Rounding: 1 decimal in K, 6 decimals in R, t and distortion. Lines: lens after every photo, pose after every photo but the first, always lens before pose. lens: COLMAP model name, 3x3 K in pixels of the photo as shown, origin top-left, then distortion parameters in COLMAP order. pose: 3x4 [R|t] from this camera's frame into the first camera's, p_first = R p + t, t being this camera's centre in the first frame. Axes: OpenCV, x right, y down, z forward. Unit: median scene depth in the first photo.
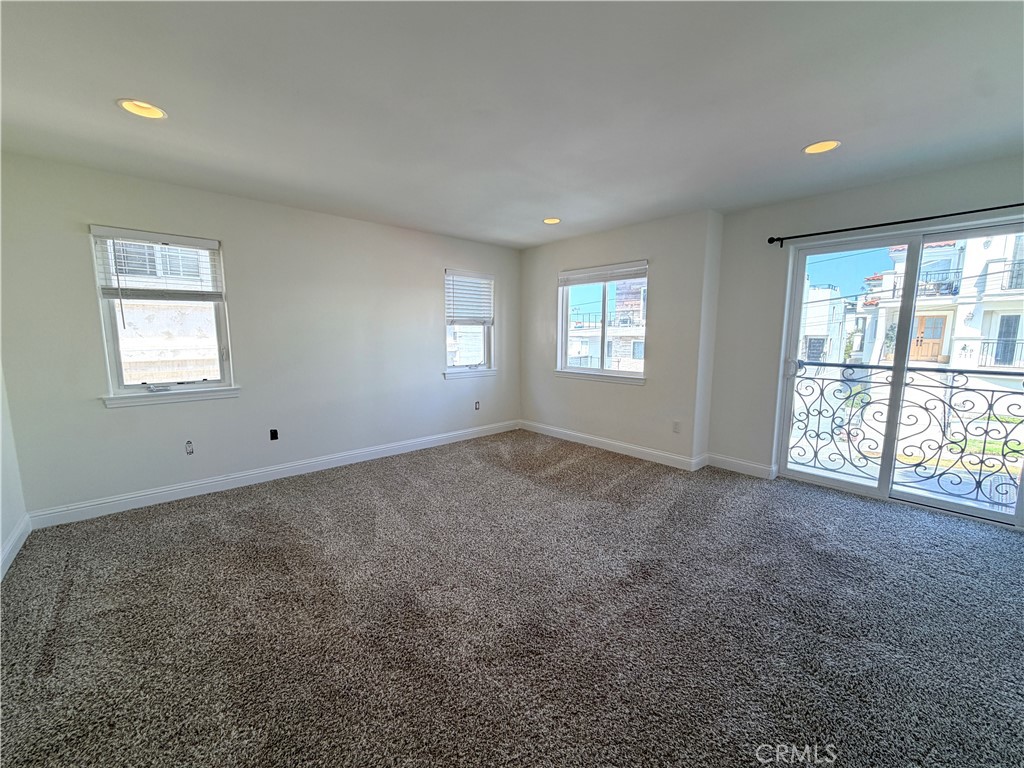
lens RADIAL K [[408.5, 0, 513.8], [0, 408.5, 384.1], [0, 0, 1]] dist [0.002011, 0.000332]
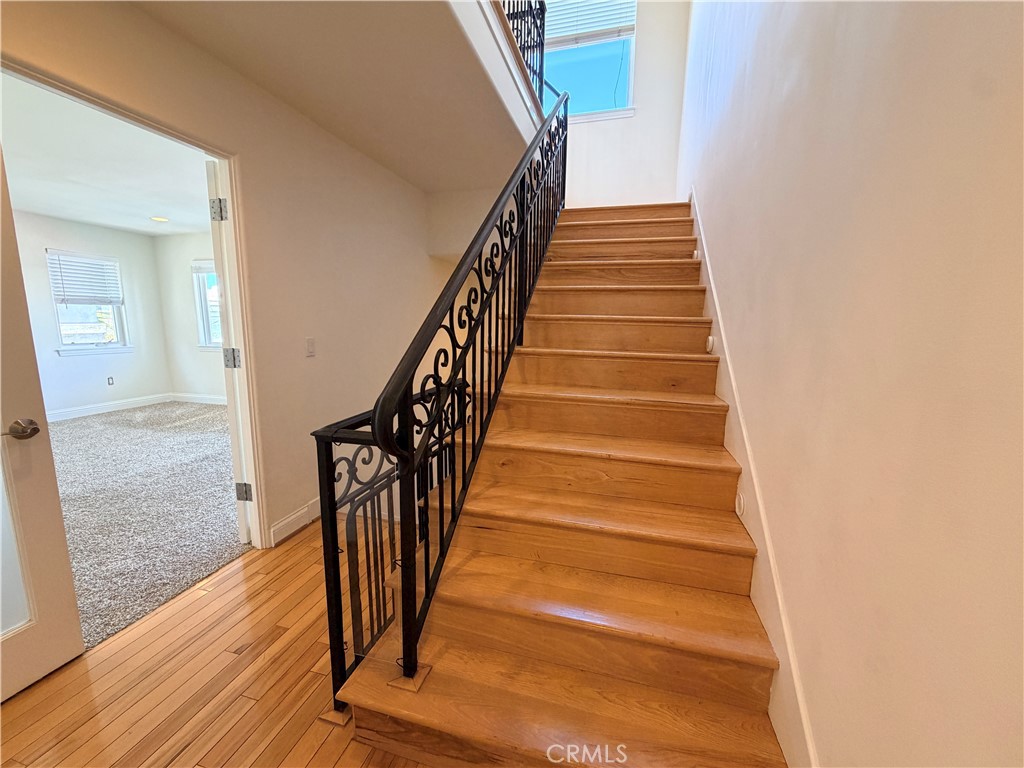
lens RADIAL K [[408.5, 0, 513.1], [0, 408.5, 385.5], [0, 0, 1]] dist [0.002011, 0.000332]
pose [[0.842494, -0.077523, 0.533098, 0.249603], [0.058178, 0.996897, 0.053025, 0.076949], [-0.535555, -0.013659, 0.844390, -0.509119]]
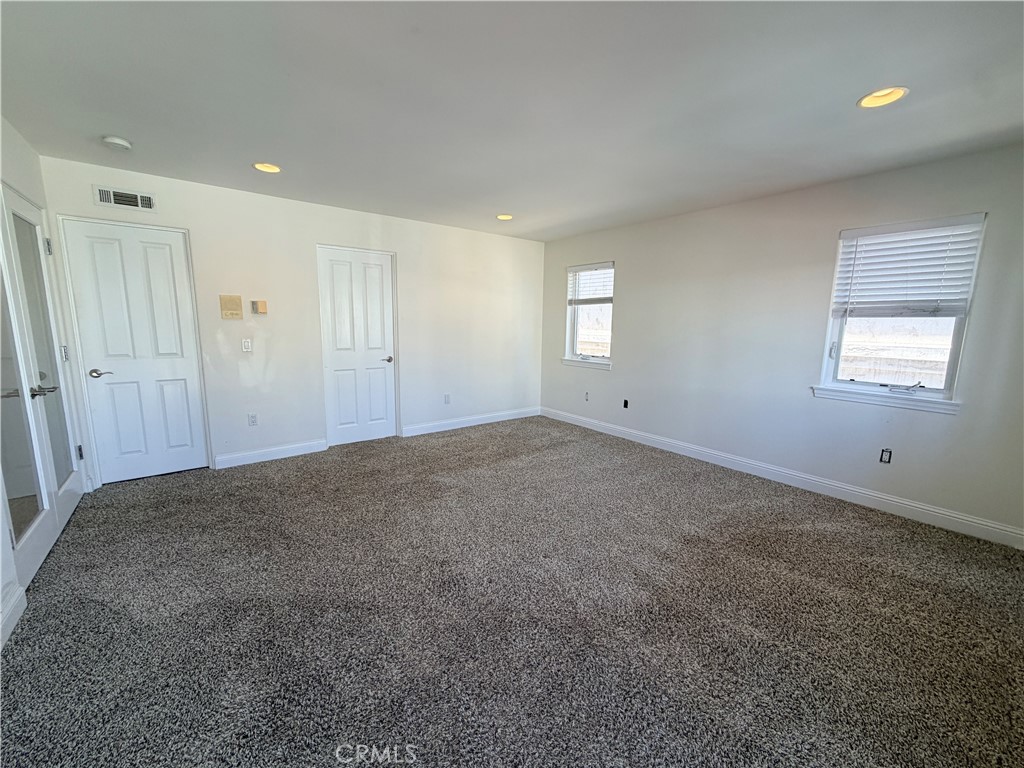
lens RADIAL K [[408.5, 0, 511.6], [0, 408.5, 386.2], [0, 0, 1]] dist [0.002011, 0.000332]
pose [[-0.068728, 0.146128, -0.986875, 0.566263], [-0.146677, 0.976984, 0.154879, -0.062786], [0.986794, 0.155396, -0.045712, 0.552247]]
